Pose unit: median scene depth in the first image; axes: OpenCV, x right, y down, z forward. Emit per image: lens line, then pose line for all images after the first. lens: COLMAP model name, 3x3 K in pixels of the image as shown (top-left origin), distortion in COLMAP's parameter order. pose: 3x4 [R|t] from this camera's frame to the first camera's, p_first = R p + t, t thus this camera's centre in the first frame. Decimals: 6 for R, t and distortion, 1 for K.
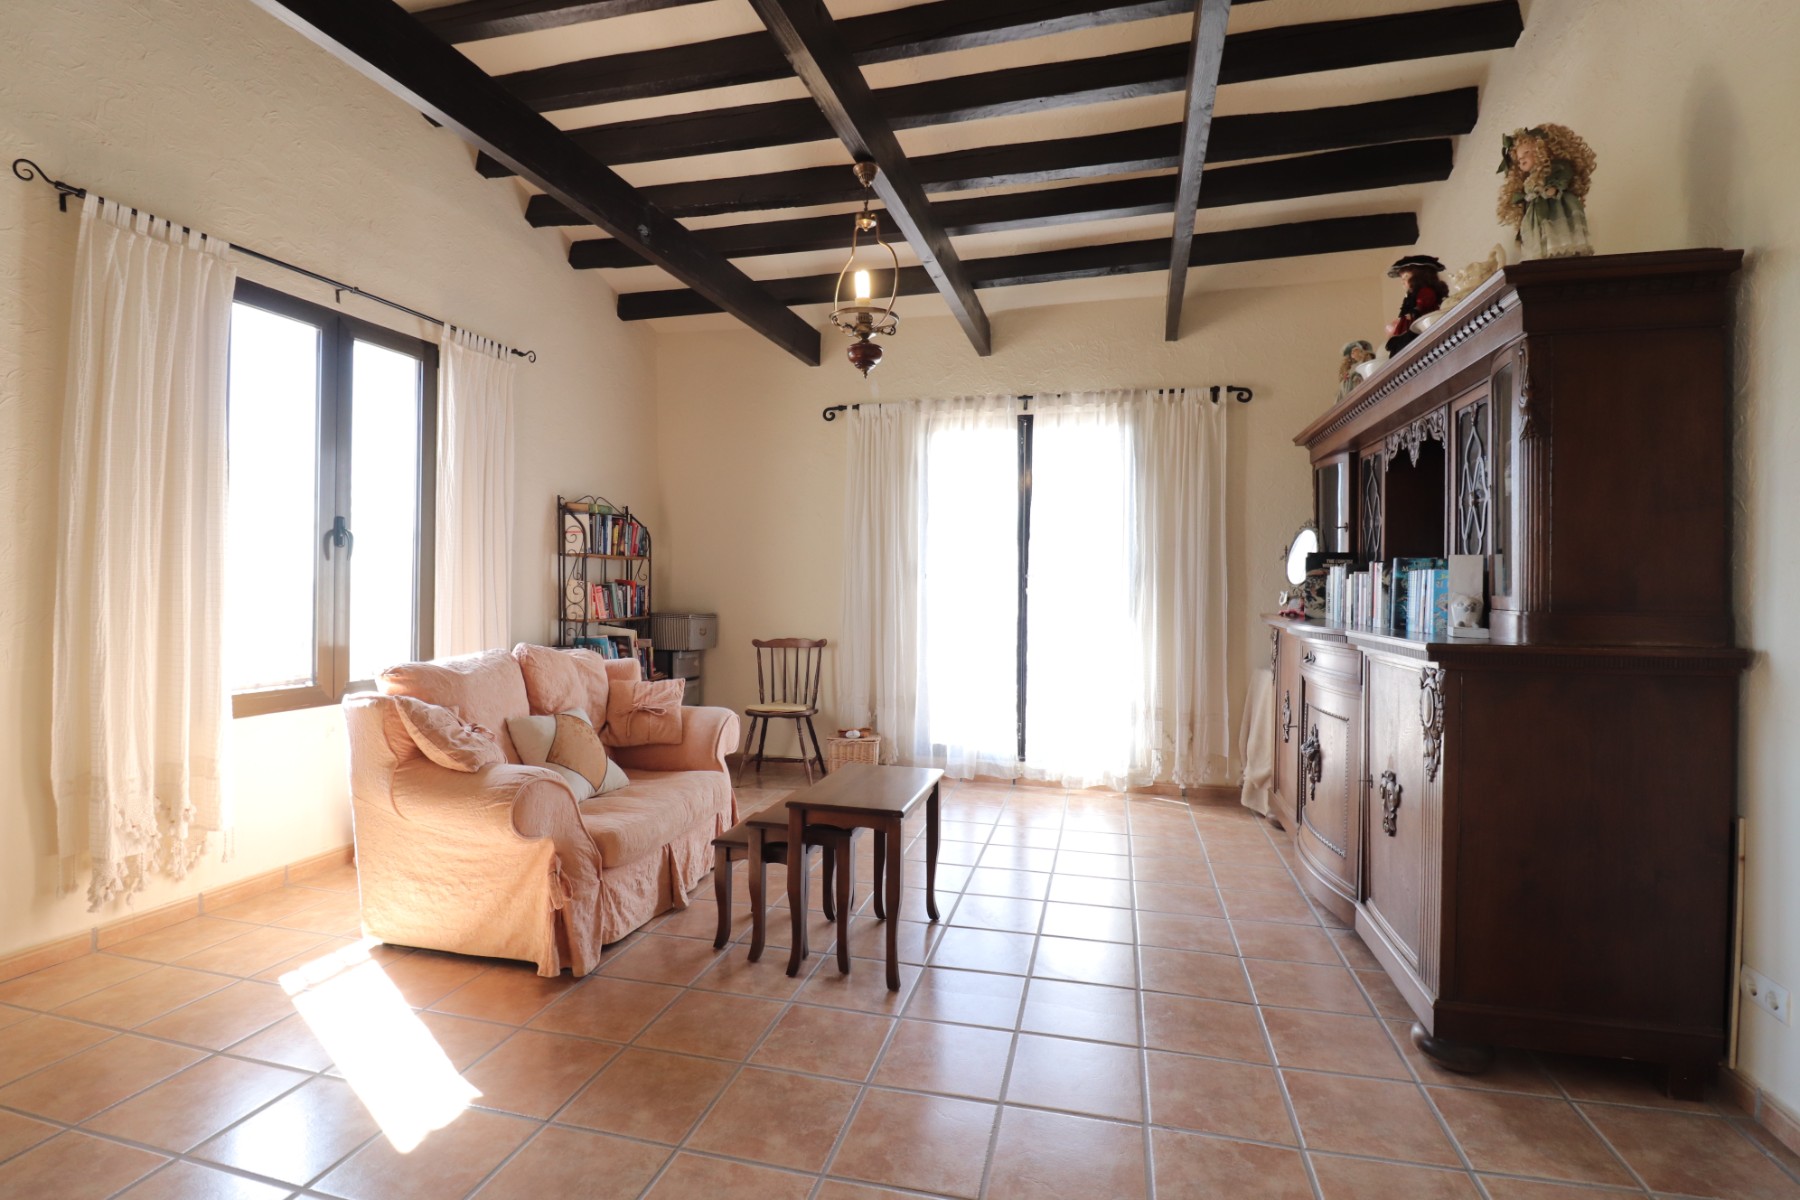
lens RADIAL K [[843.7, 0, 881.6], [0, 843.7, 585.5], [0, 0, 1]] dist [-0.006207, -0.009663]
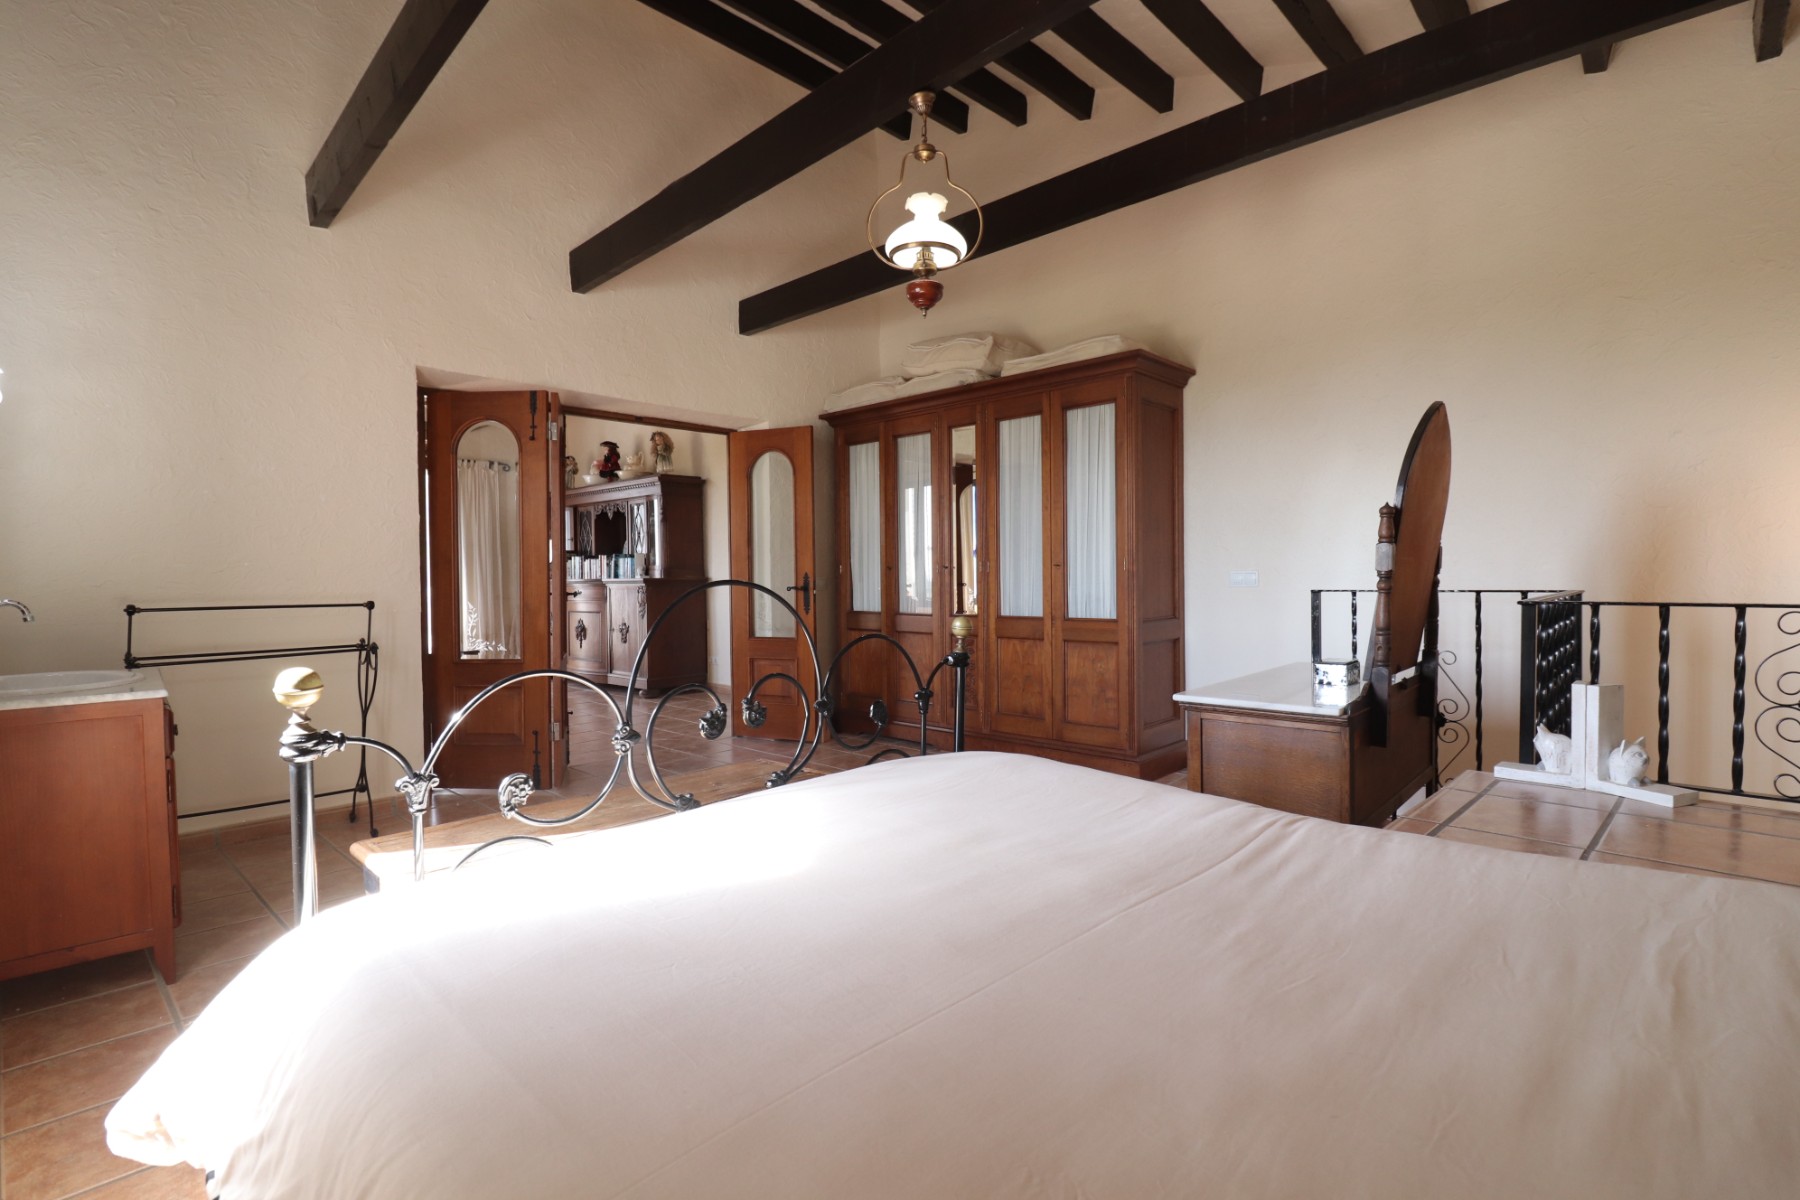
lens RADIAL K [[843.7, 0, 902.8], [0, 843.7, 591.9], [0, 0, 1]] dist [-0.006207, -0.009663]
pose [[0.471082, -0.035131, 0.881389, -1.067876], [0.017445, 0.999382, 0.030511, 0.019777], [-0.881917, 0.001003, 0.471404, -0.892638]]
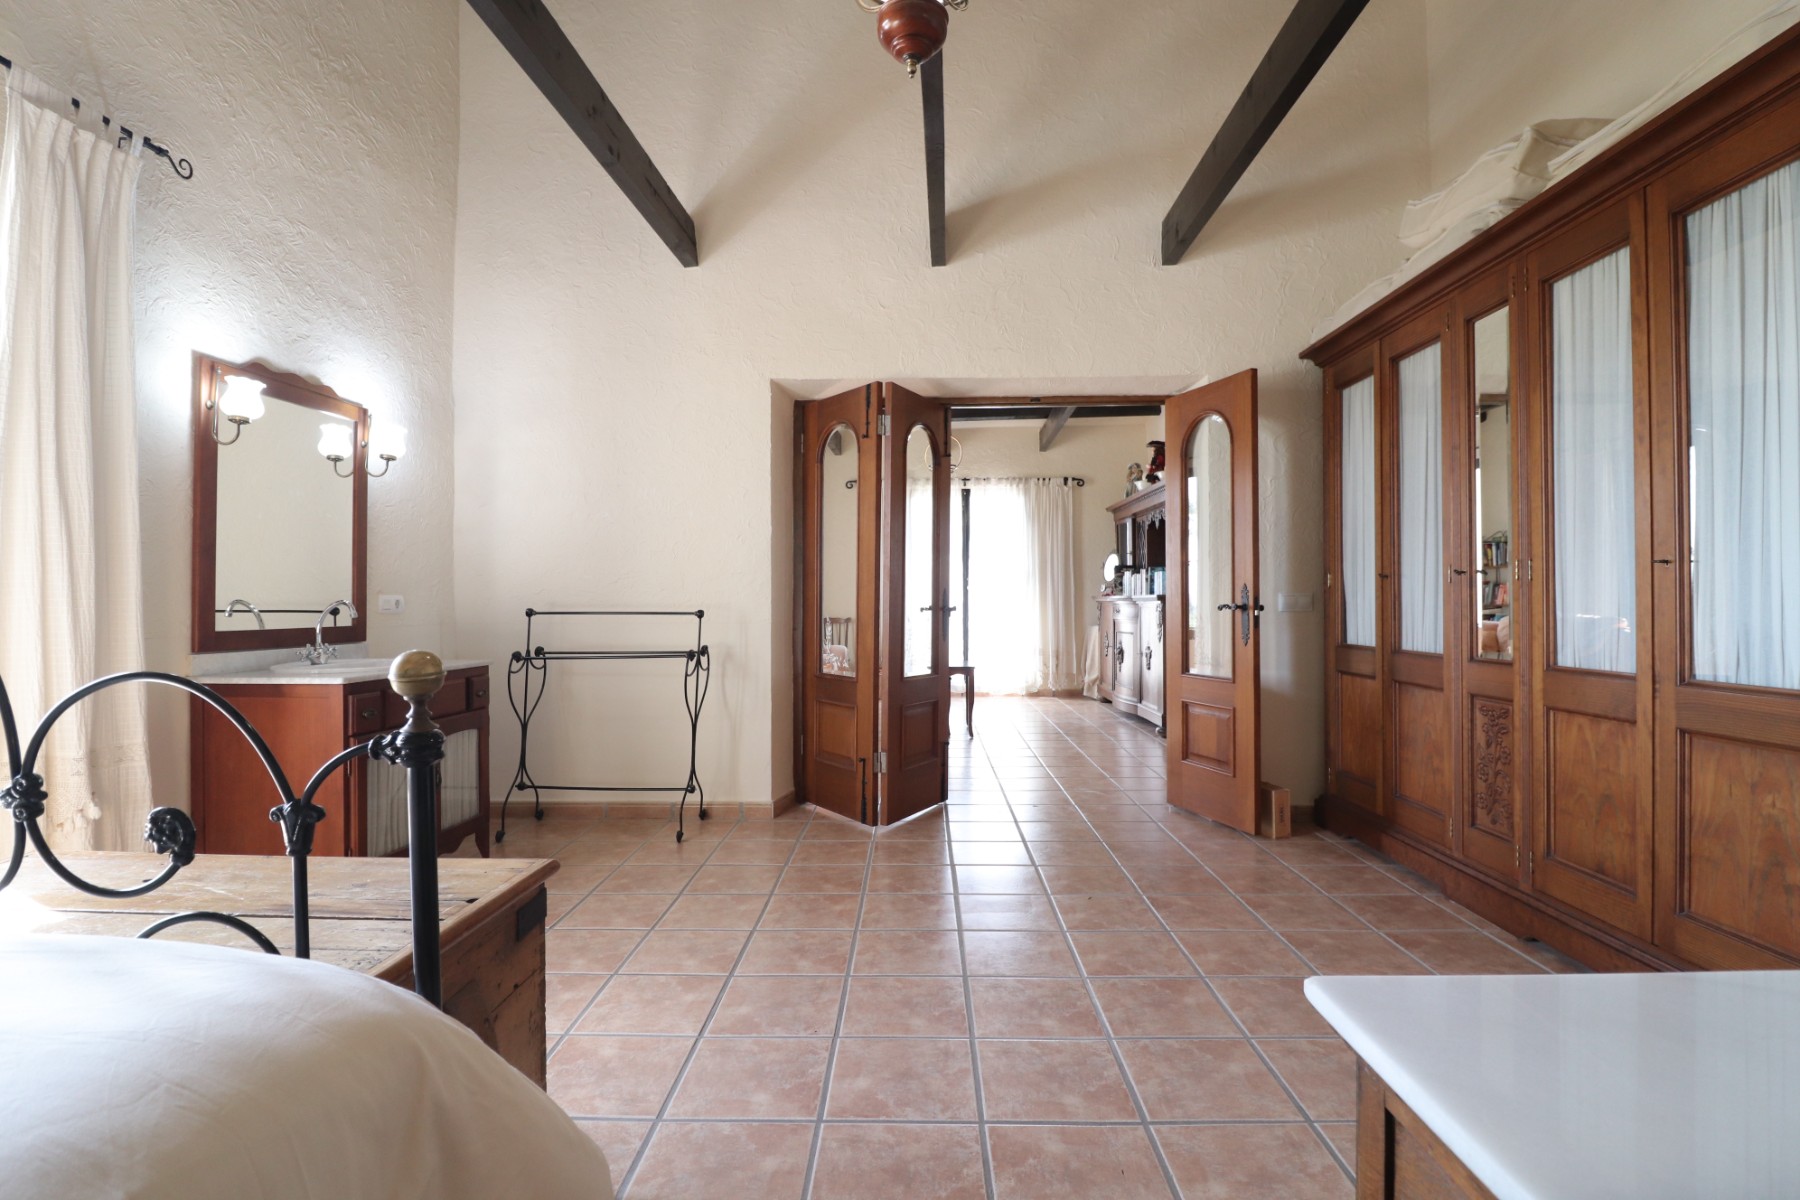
lens RADIAL K [[843.7, 0, 890.3], [0, 843.7, 594.4], [0, 0, 1]] dist [-0.006207, -0.009663]
pose [[0.974165, -0.011983, 0.225517, -0.518021], [0.013816, 0.999883, -0.006553, 0.039847], [-0.225412, 0.009499, 0.974217, -0.930051]]
